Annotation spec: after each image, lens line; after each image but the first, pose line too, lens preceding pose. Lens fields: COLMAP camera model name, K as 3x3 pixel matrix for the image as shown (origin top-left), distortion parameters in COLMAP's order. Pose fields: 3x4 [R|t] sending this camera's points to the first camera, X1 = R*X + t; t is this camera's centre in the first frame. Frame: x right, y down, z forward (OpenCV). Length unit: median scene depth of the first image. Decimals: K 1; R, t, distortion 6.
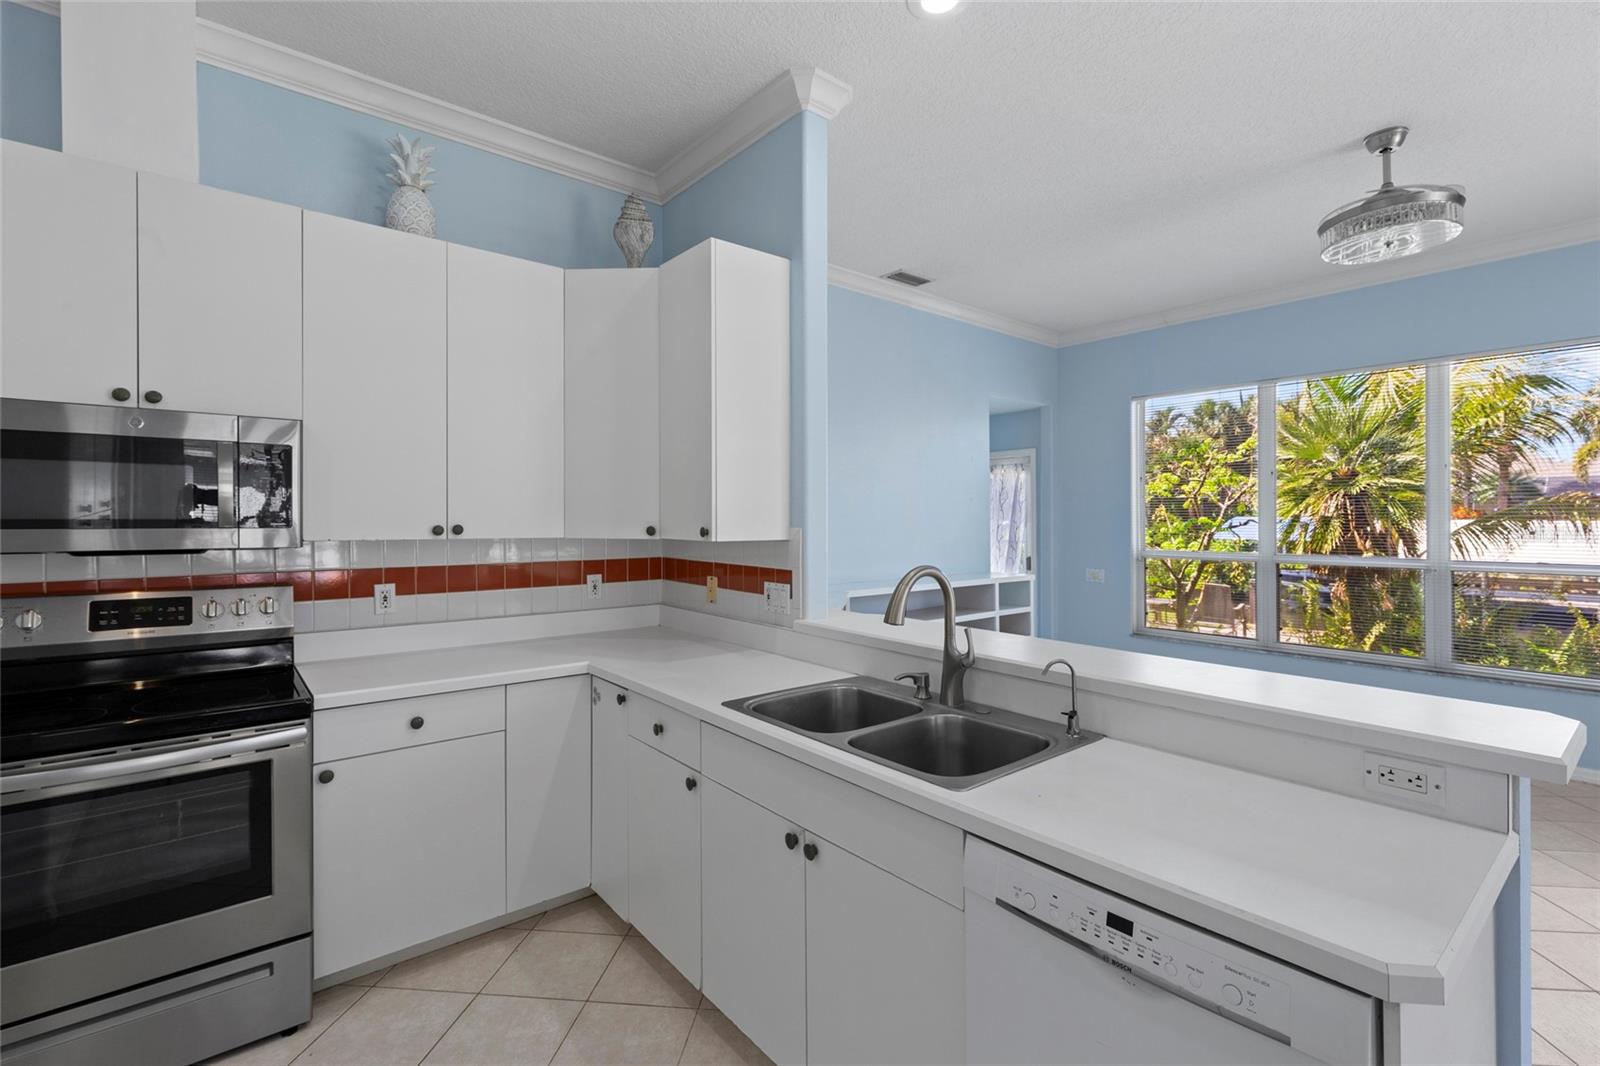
lens RADIAL K [[724.5, 0, 806.2], [0, 724.5, 526.6], [0, 0, 1]] dist [0.000104, 0.000682]
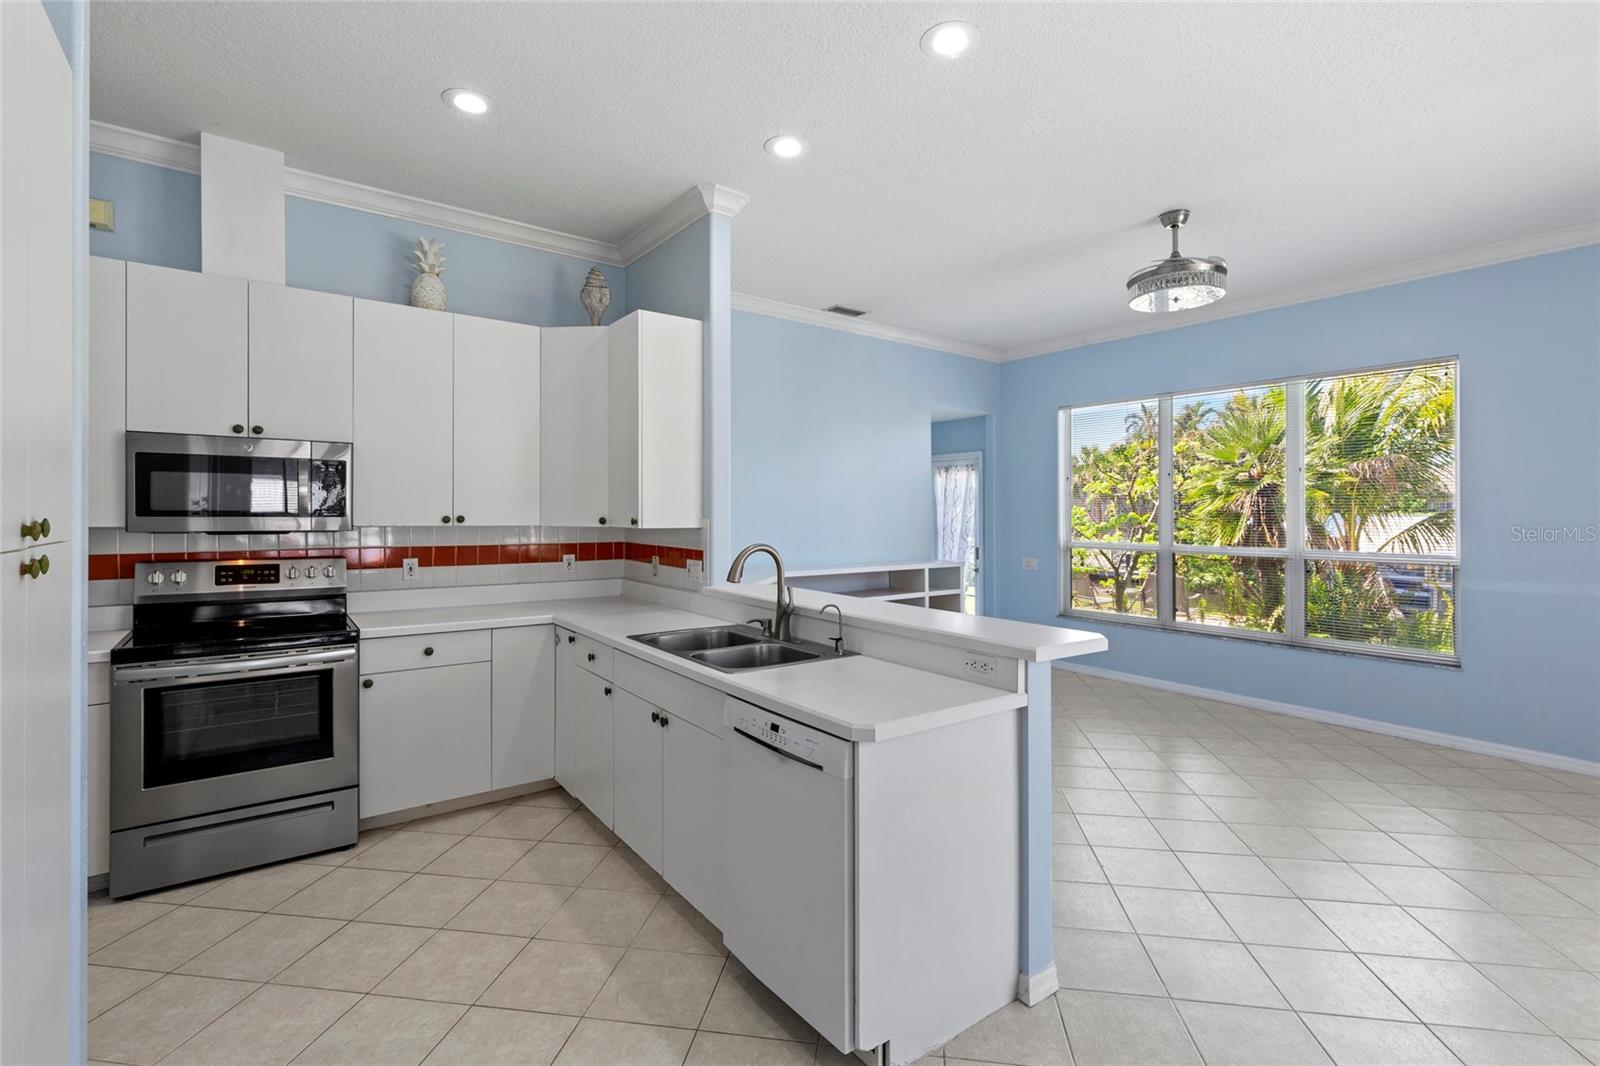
lens RADIAL K [[735.0, 0, 812.1], [0, 735.0, 523.0], [0, 0, 1]] dist [0.000901, -0.000136]
pose [[0.998870, 0.004733, -0.047294, 0.260520], [-0.004611, 0.999986, 0.002702, 0.004884], [0.047306, -0.002481, 0.998877, -0.379717]]
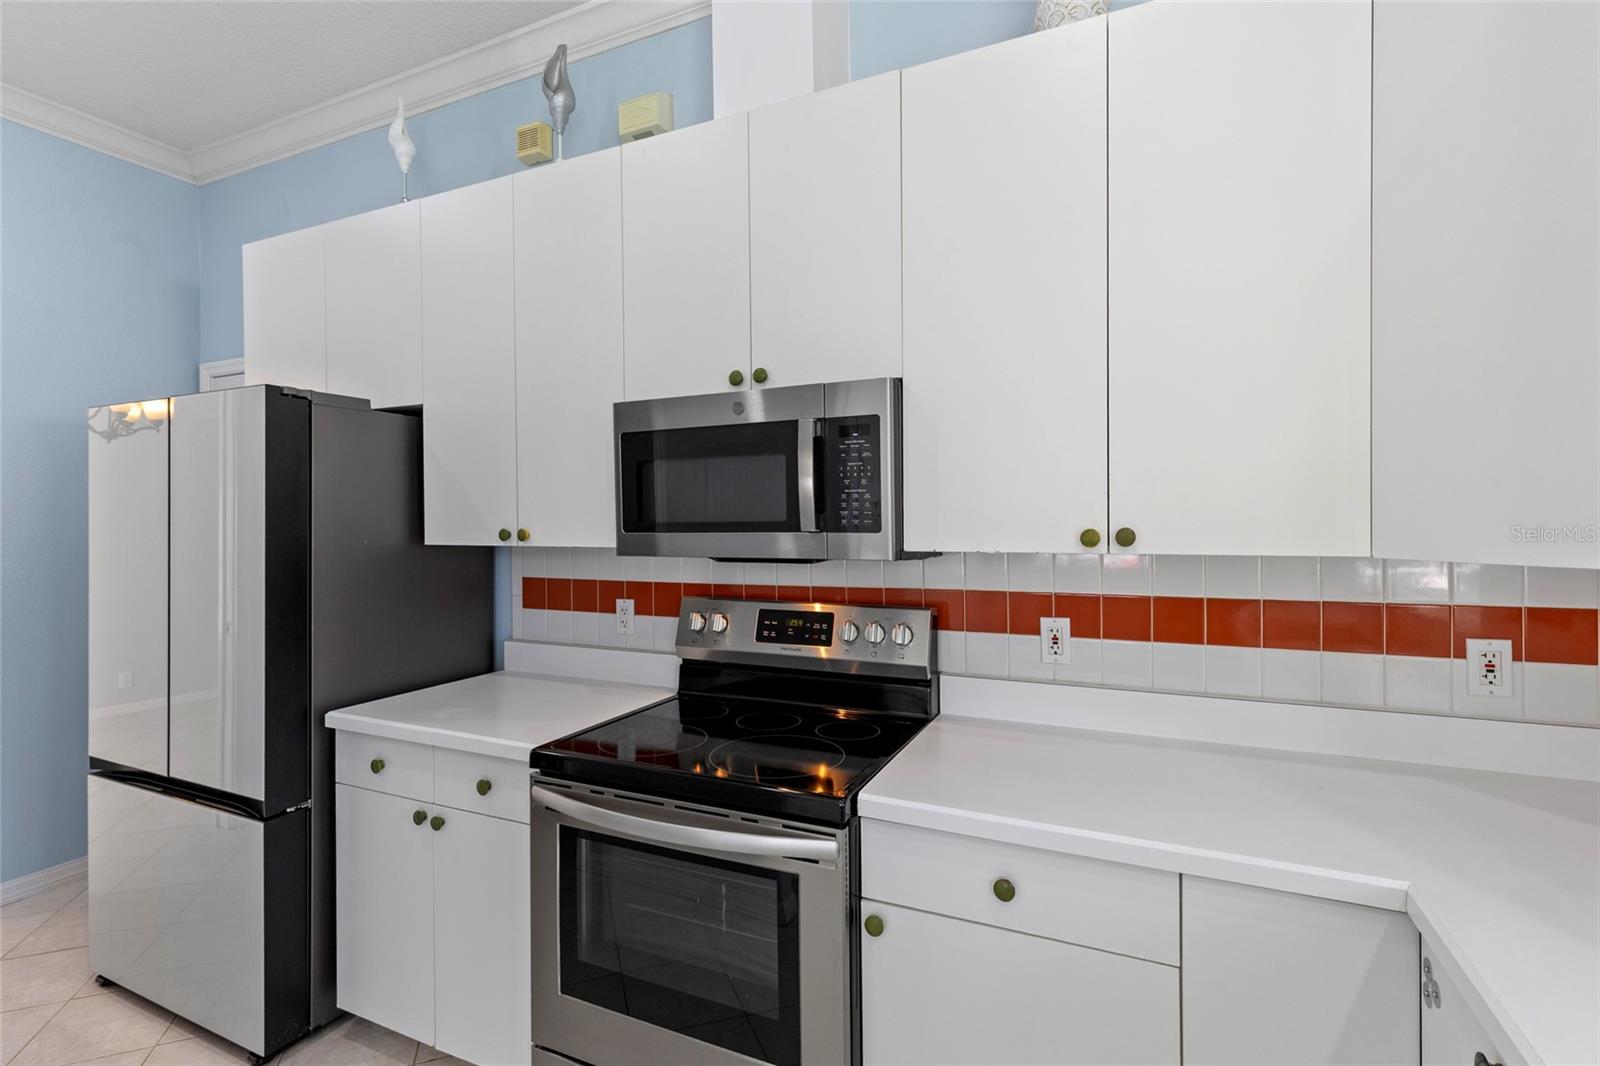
lens RADIAL K [[735.0, 0, 812.1], [0, 735.0, 523.0], [0, 0, 1]] dist [0.000901, -0.000136]
pose [[0.435974, -0.000574, -0.899959, -0.085530], [0.000622, 1.000000, -0.000337, -0.006281], [0.899959, -0.000413, 0.435974, 0.541935]]
